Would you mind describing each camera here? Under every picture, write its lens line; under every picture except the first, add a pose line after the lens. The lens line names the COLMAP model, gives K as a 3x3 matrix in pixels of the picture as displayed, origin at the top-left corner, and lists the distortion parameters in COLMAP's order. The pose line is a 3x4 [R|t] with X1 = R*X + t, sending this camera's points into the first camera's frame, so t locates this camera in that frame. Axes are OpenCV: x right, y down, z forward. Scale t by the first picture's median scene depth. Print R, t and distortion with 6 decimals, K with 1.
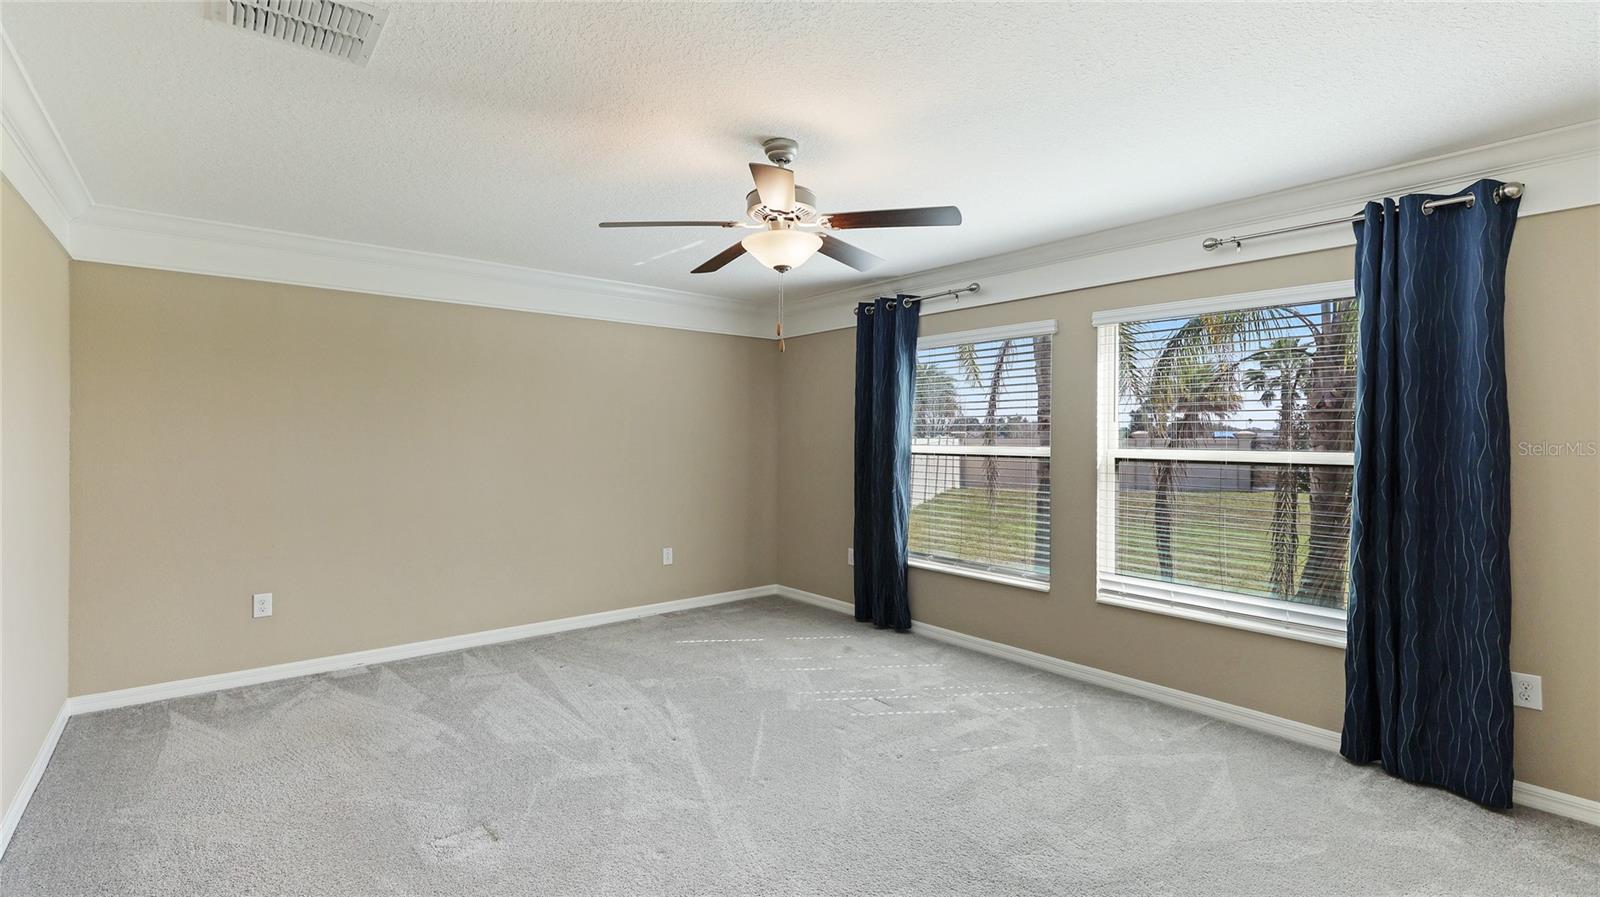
lens RADIAL K [[724.7, 0, 795.0], [0, 724.7, 437.0], [0, 0, 1]] dist [0.000707, 0.000007]
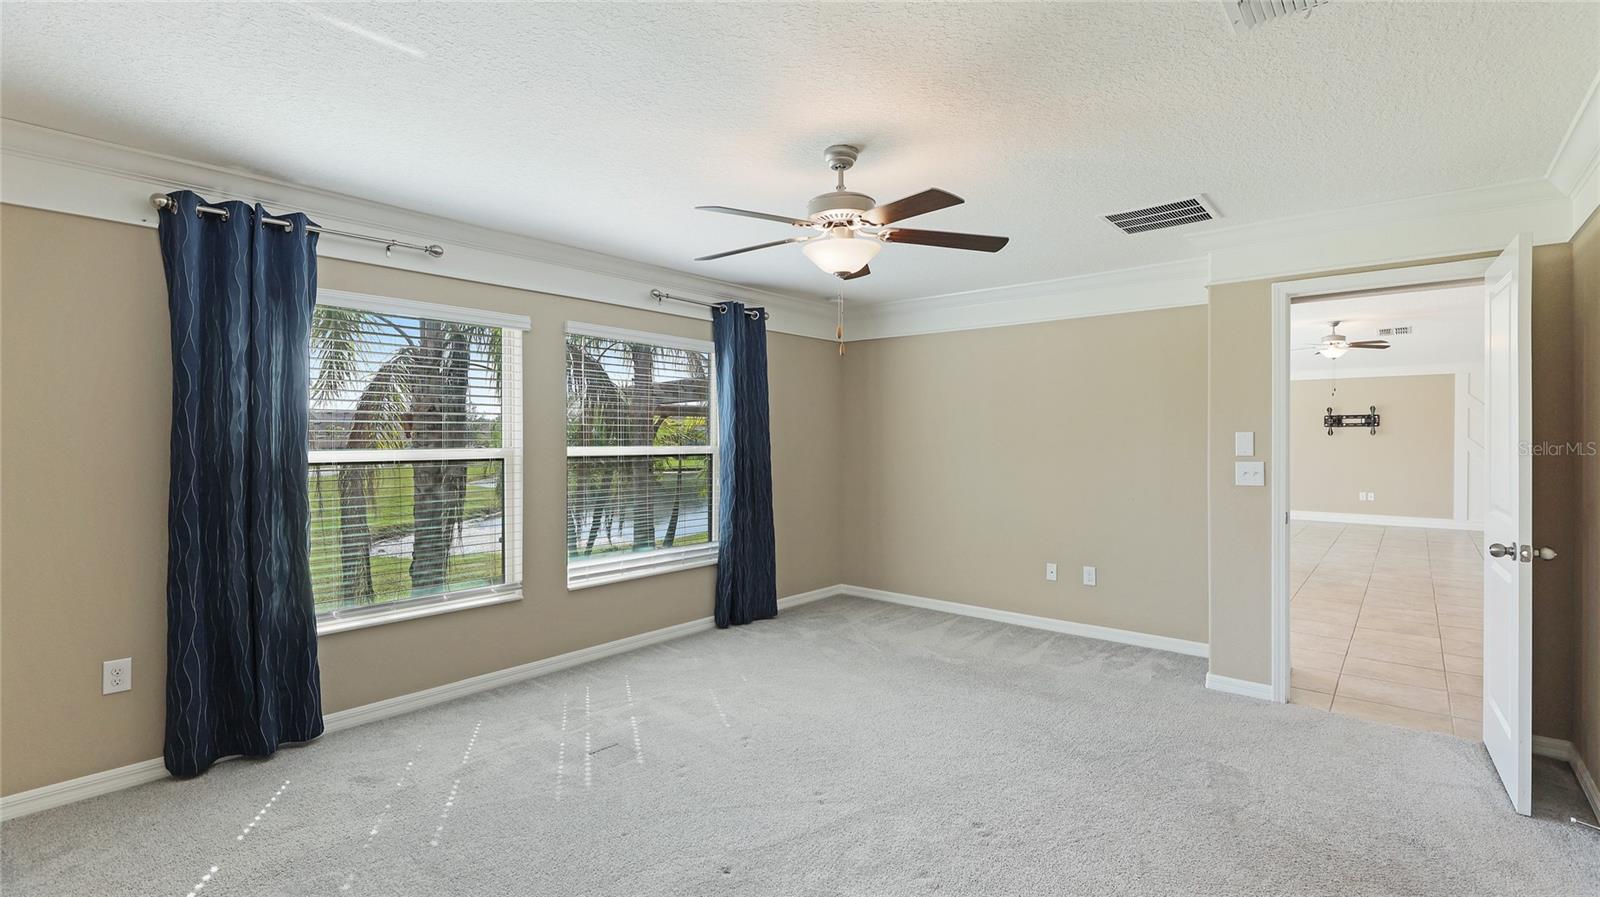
lens RADIAL K [[724.7, 0, 795.0], [0, 724.7, 437.0], [0, 0, 1]] dist [0.000707, 0.000007]
pose [[-0.184877, -0.002810, 0.982758, -0.633601], [0.000083, 0.999996, 0.002875, -0.003265], [-0.982762, 0.000613, -0.184876, 0.785087]]
